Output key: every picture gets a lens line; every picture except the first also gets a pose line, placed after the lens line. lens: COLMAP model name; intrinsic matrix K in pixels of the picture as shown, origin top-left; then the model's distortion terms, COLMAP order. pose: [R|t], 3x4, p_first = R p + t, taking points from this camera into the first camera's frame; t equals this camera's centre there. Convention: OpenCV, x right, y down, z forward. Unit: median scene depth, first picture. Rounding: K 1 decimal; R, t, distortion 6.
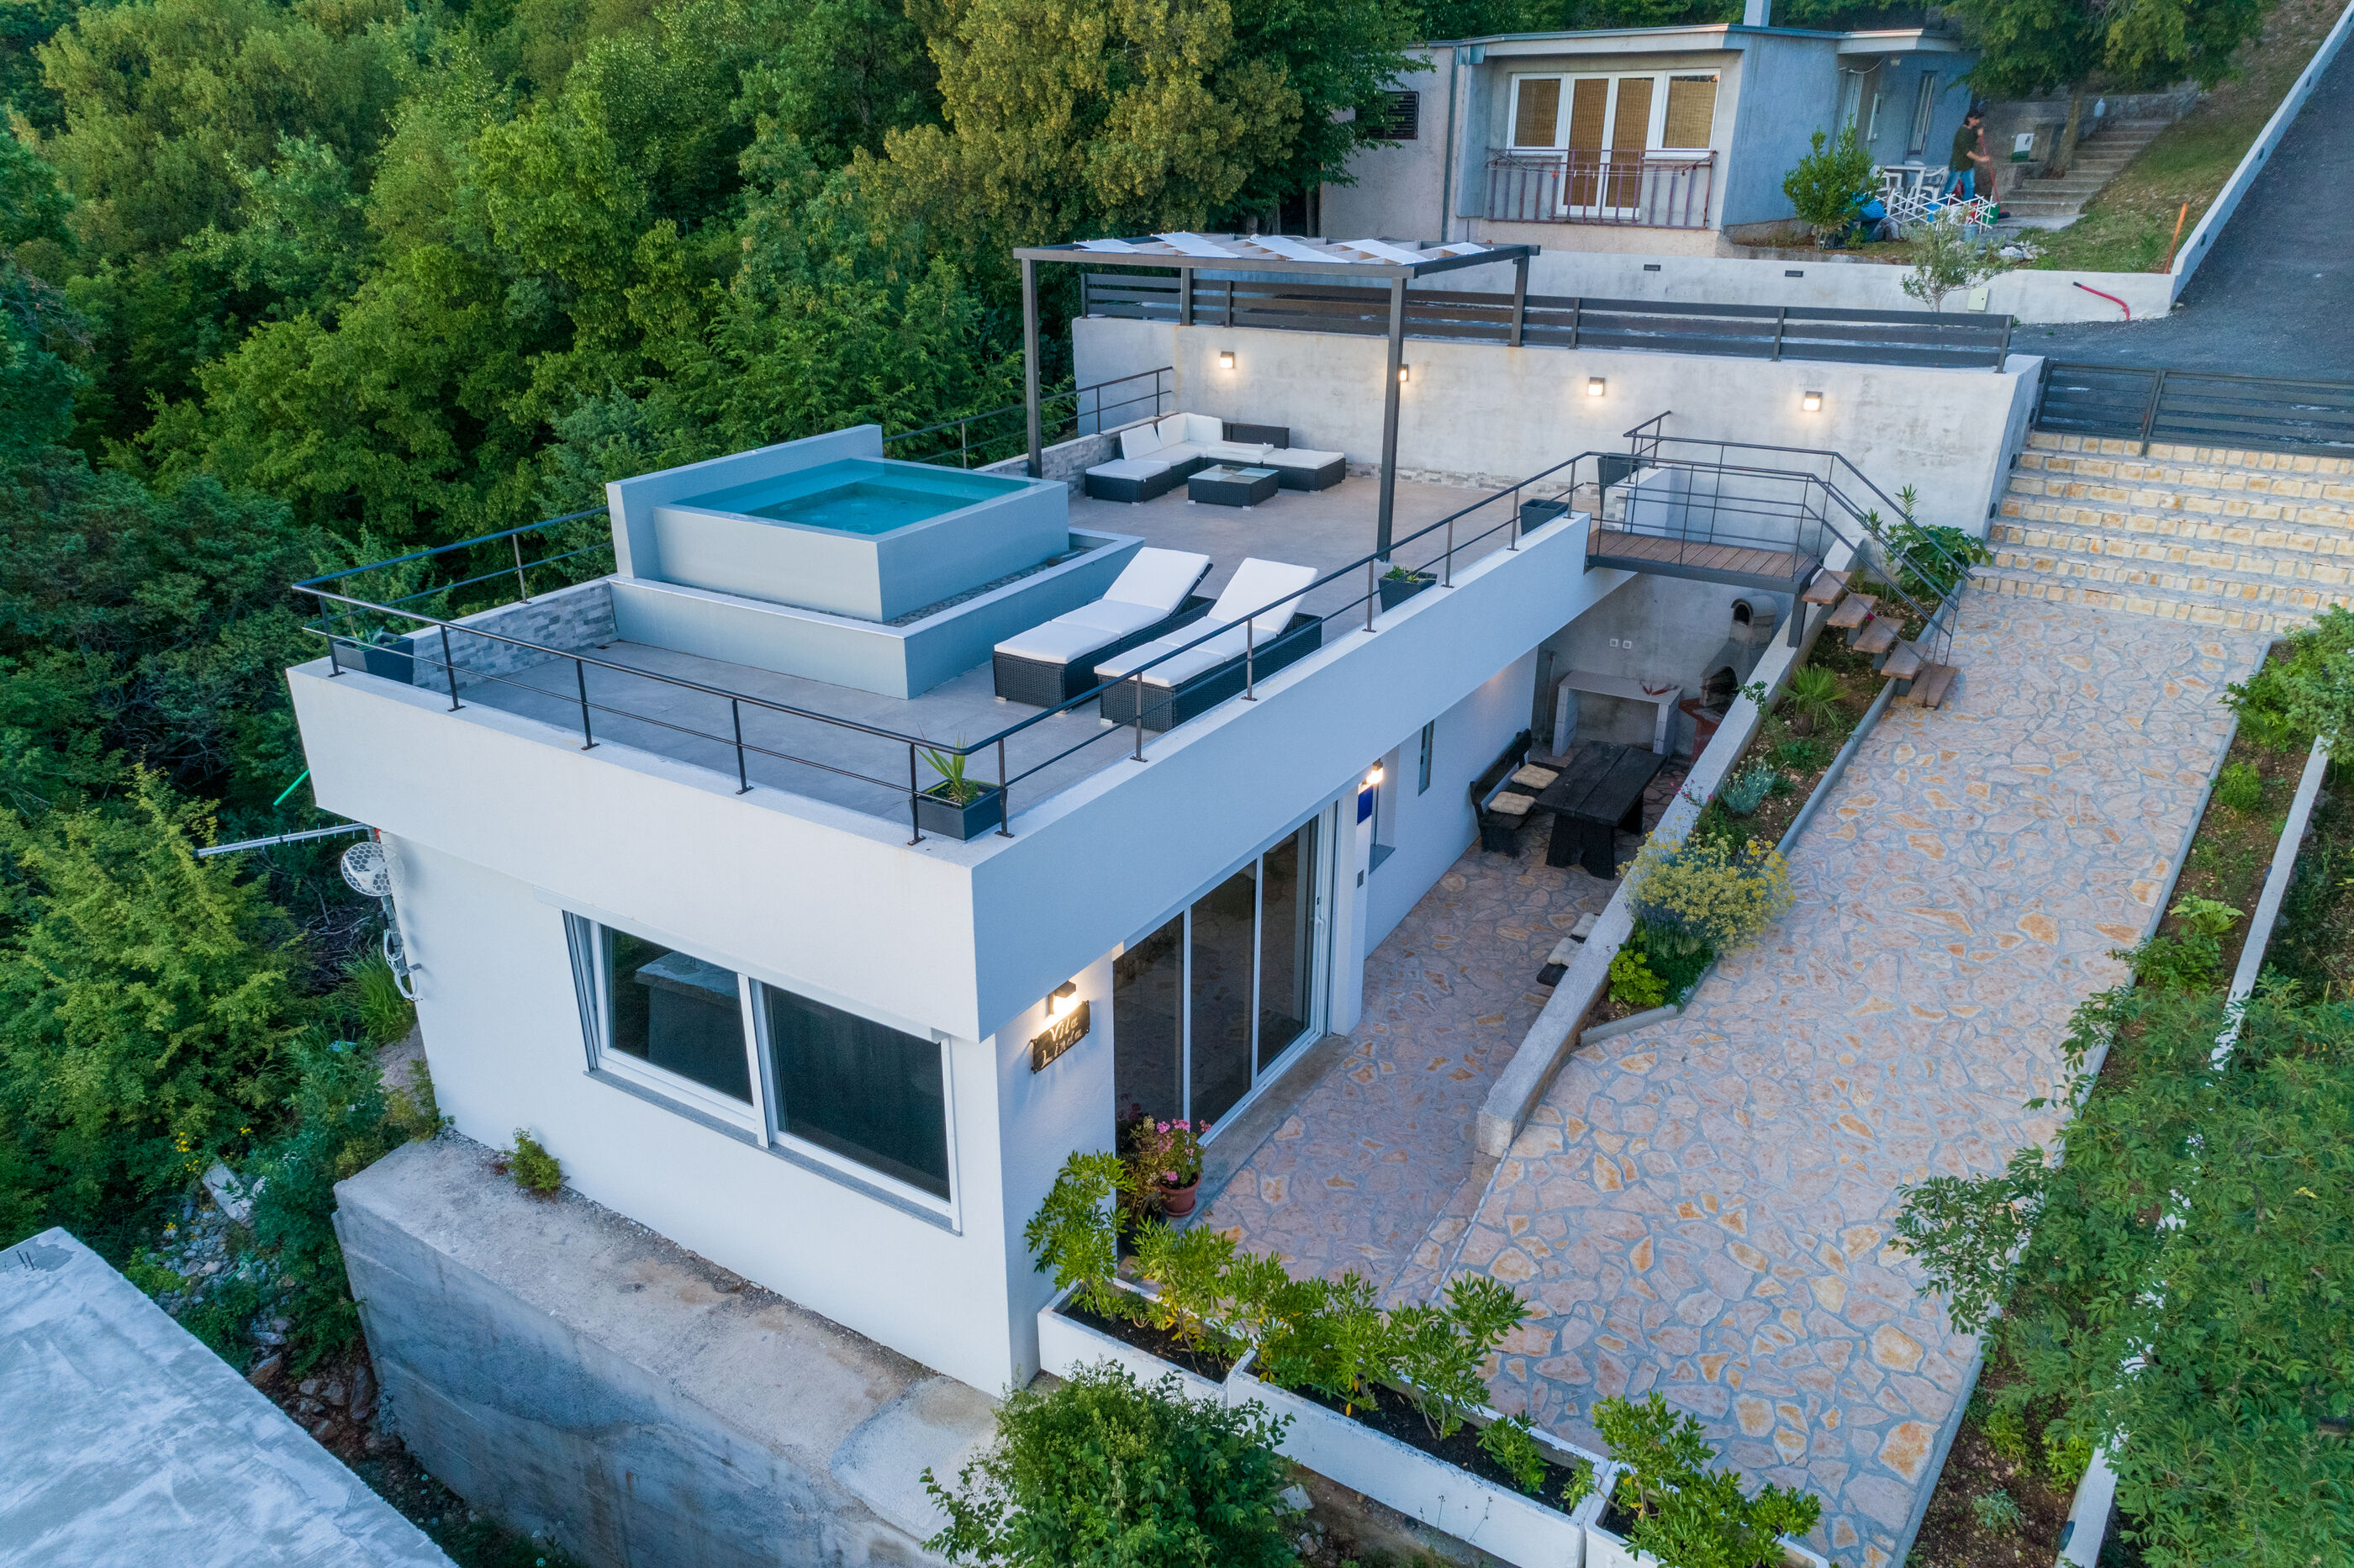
lens RADIAL K [[1642.0, 0, 1210.1], [0, 1642.0, 783.3], [0, 0, 1]] dist [0.027309, -0.001137]
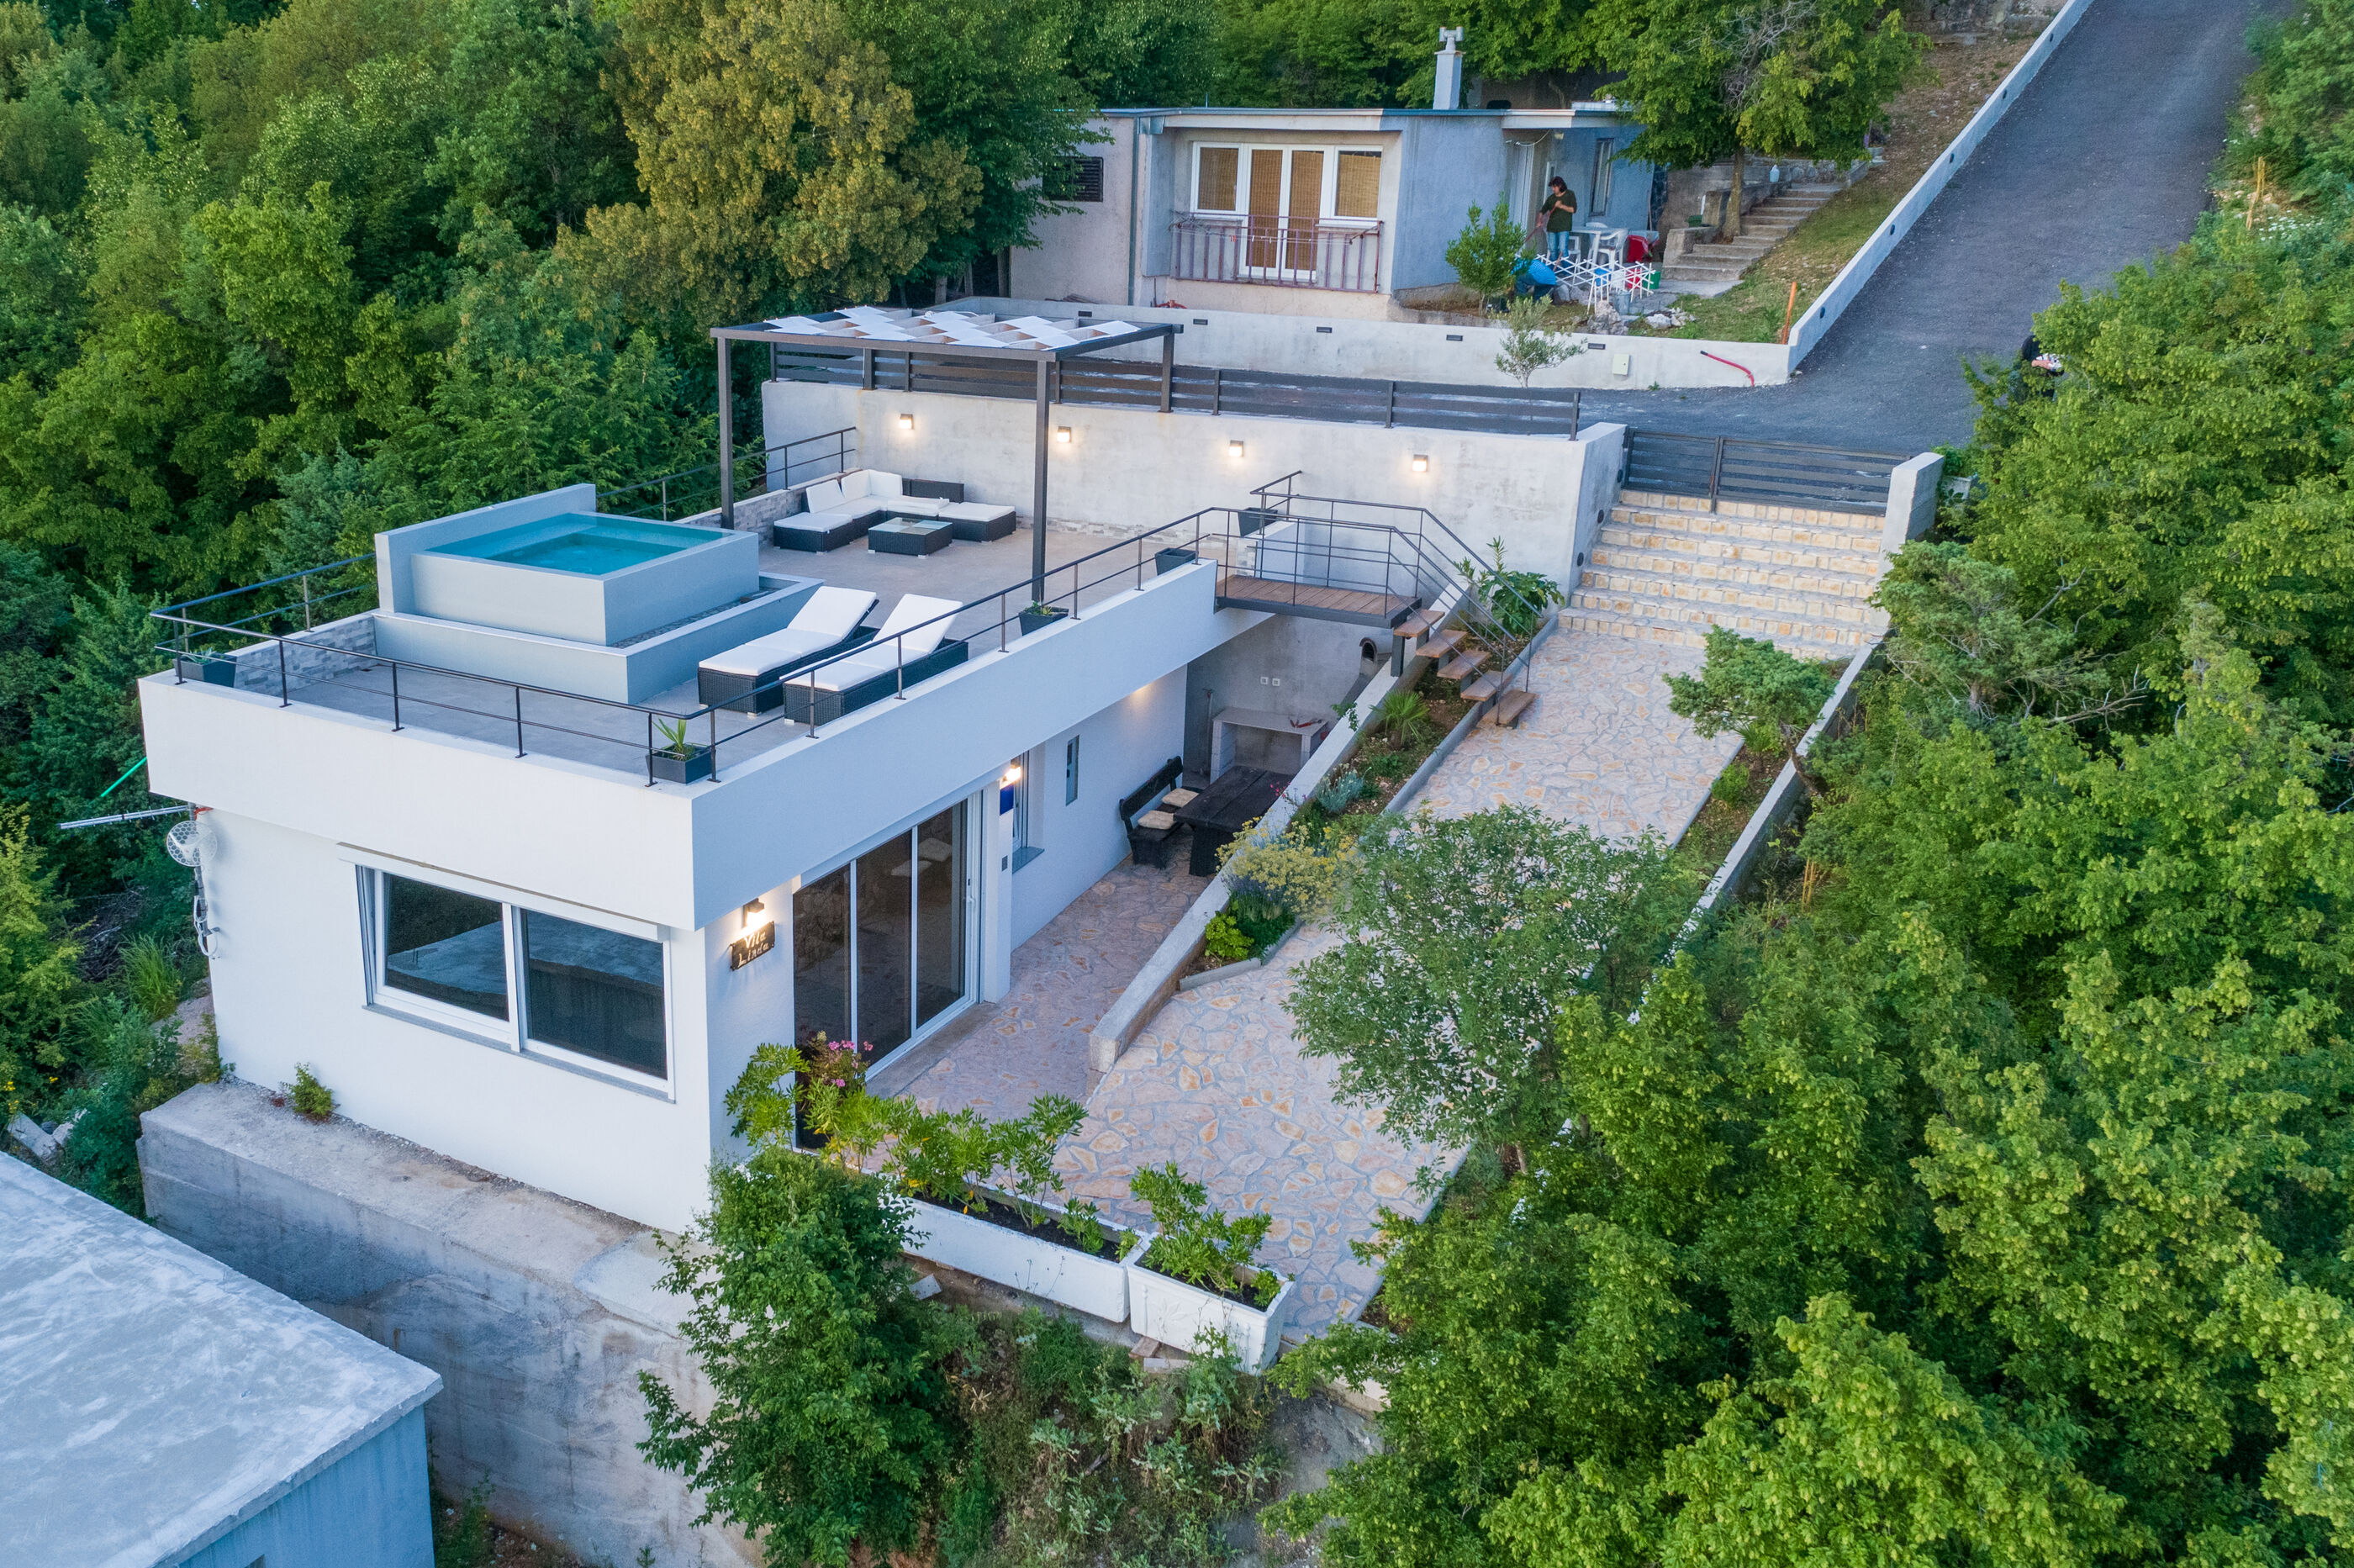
lens RADIAL K [[2050.8, 0, 961.3], [0, 2050.8, 722.9], [0, 0, 1]] dist [0.018091, -0.008935]
pose [[0.999860, -0.001533, 0.016638, 0.032692], [0.003043, 0.995839, -0.091078, 0.083655], [-0.016429, 0.091116, 0.995705, -0.435546]]
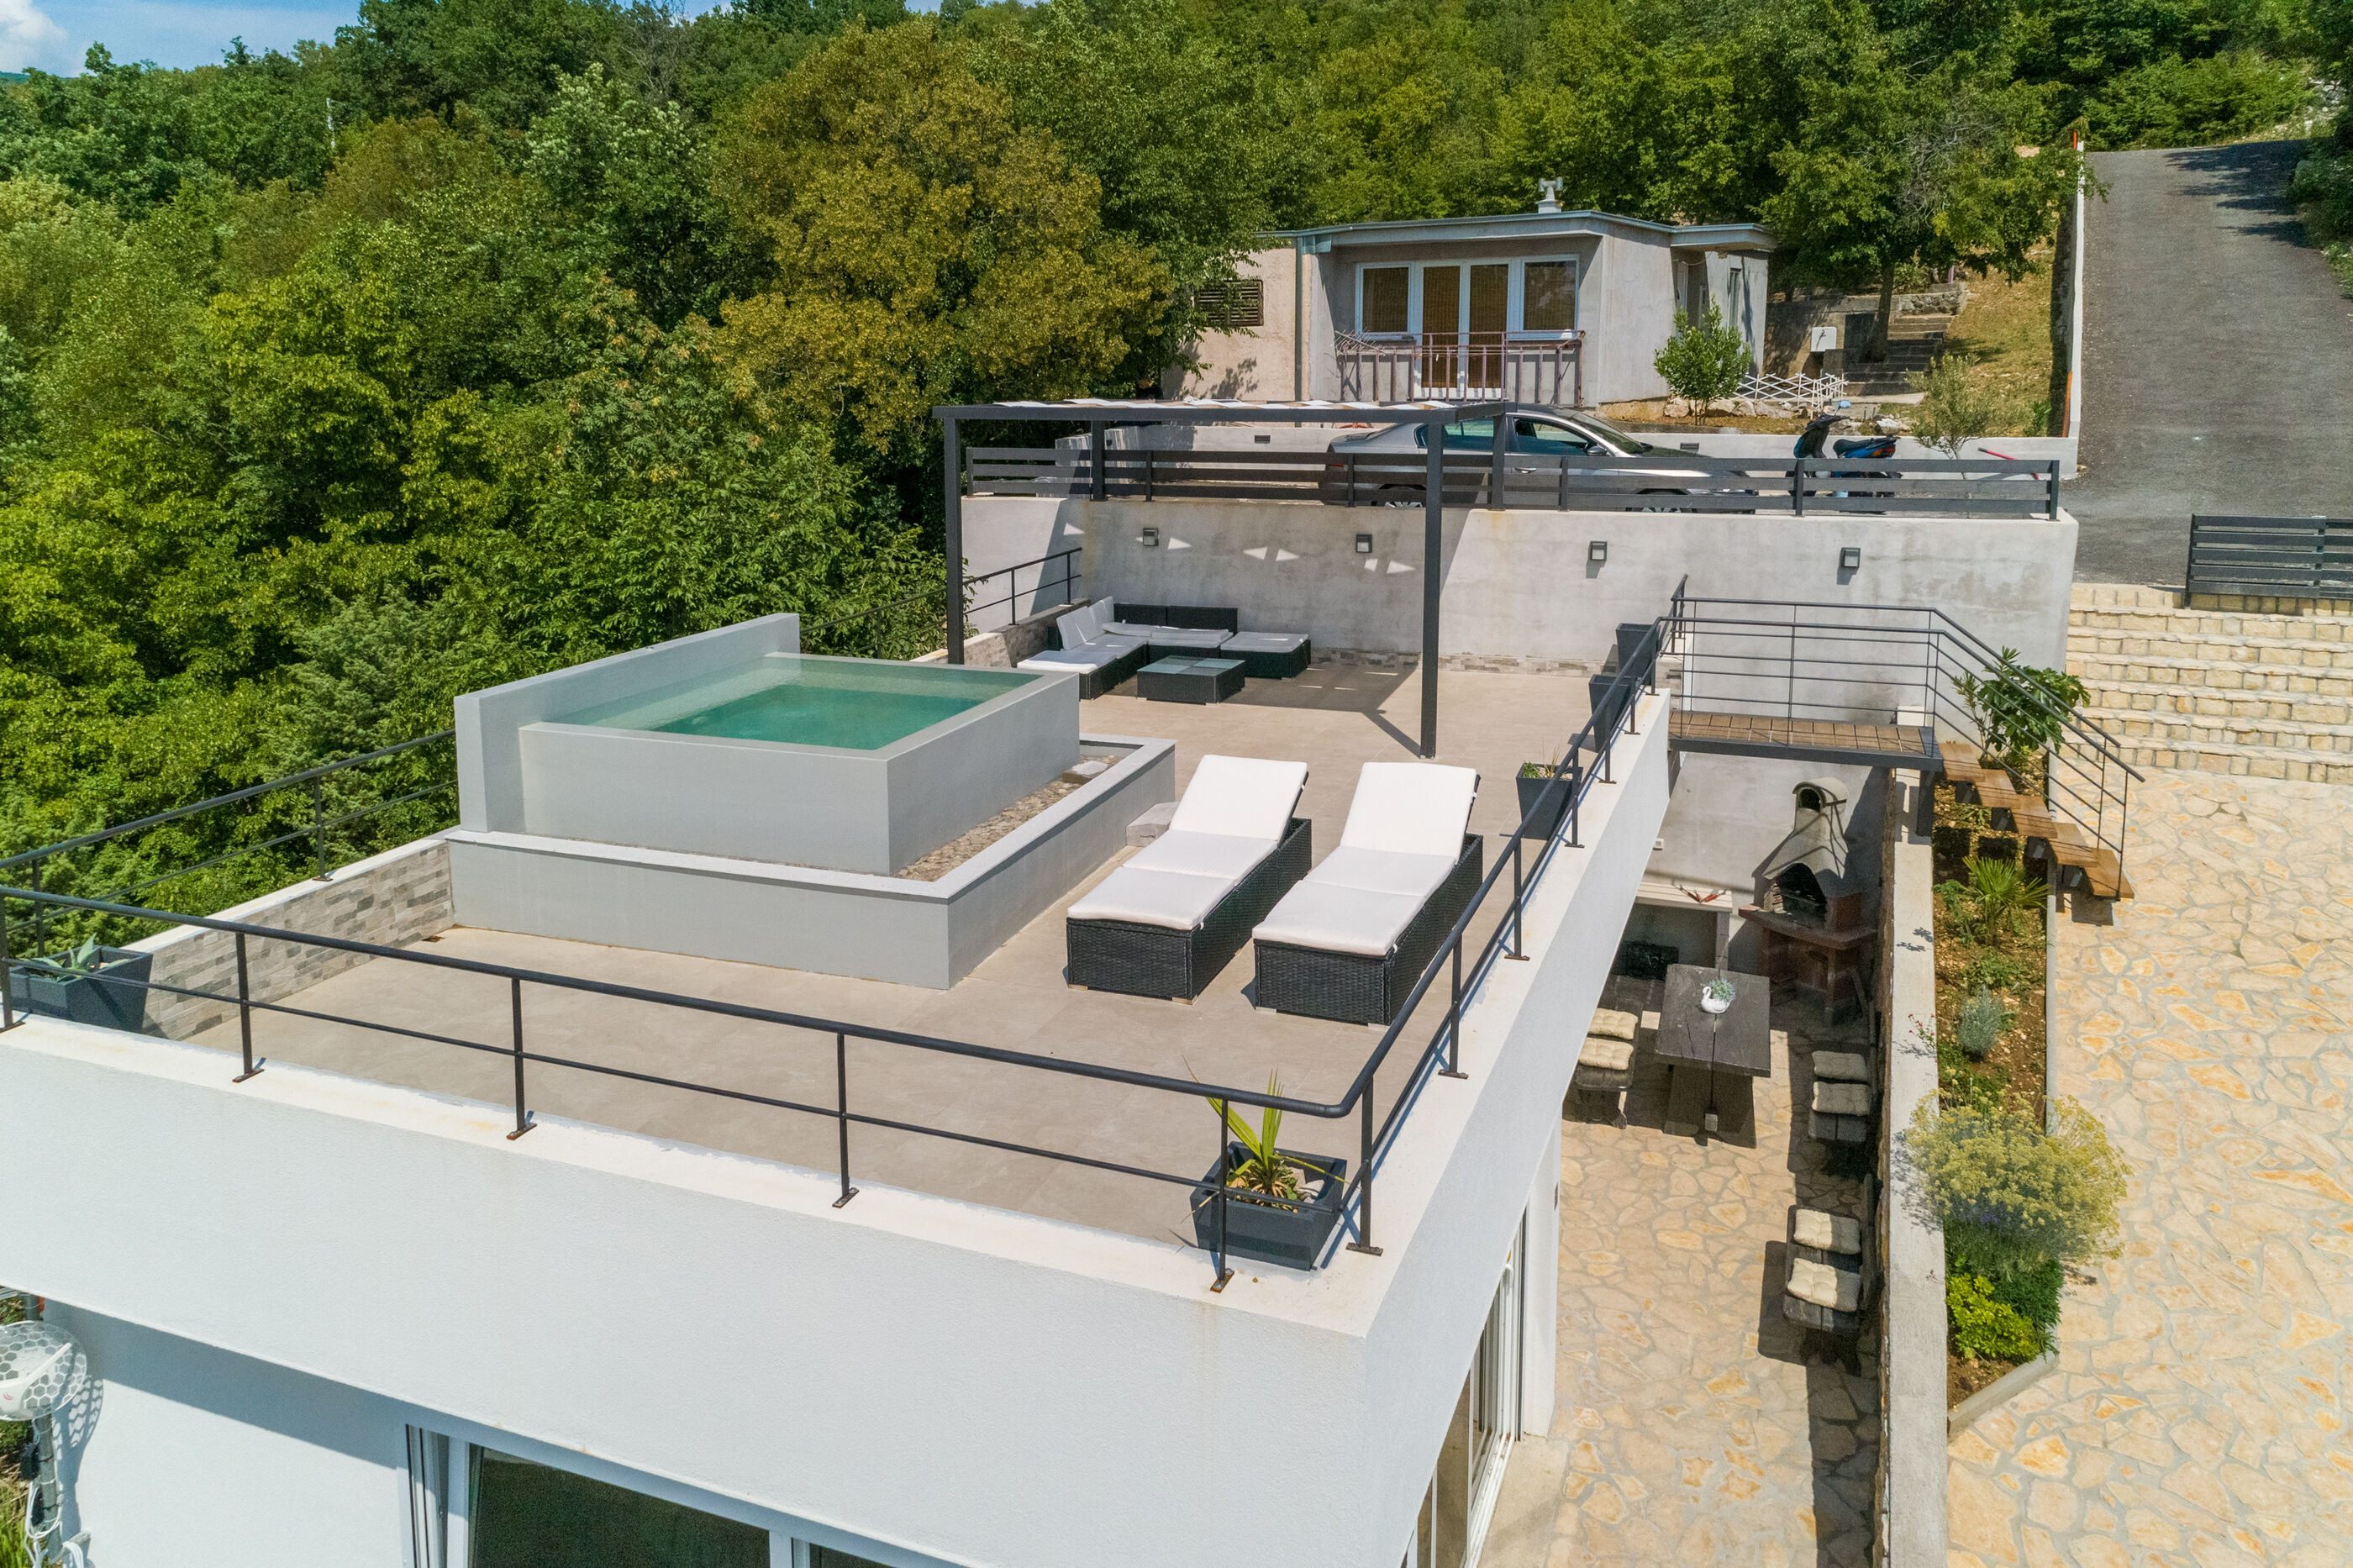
lens RADIAL K [[1641.2, 0, 1217.9], [0, 1641.2, 584.8], [0, 0, 1]] dist [0.027309, -0.001137]
pose [[0.981335, -0.028475, 0.190184, -0.165048], [0.074336, 0.968271, -0.238590, -0.034930], [-0.177356, 0.248275, 0.952315, 0.251398]]
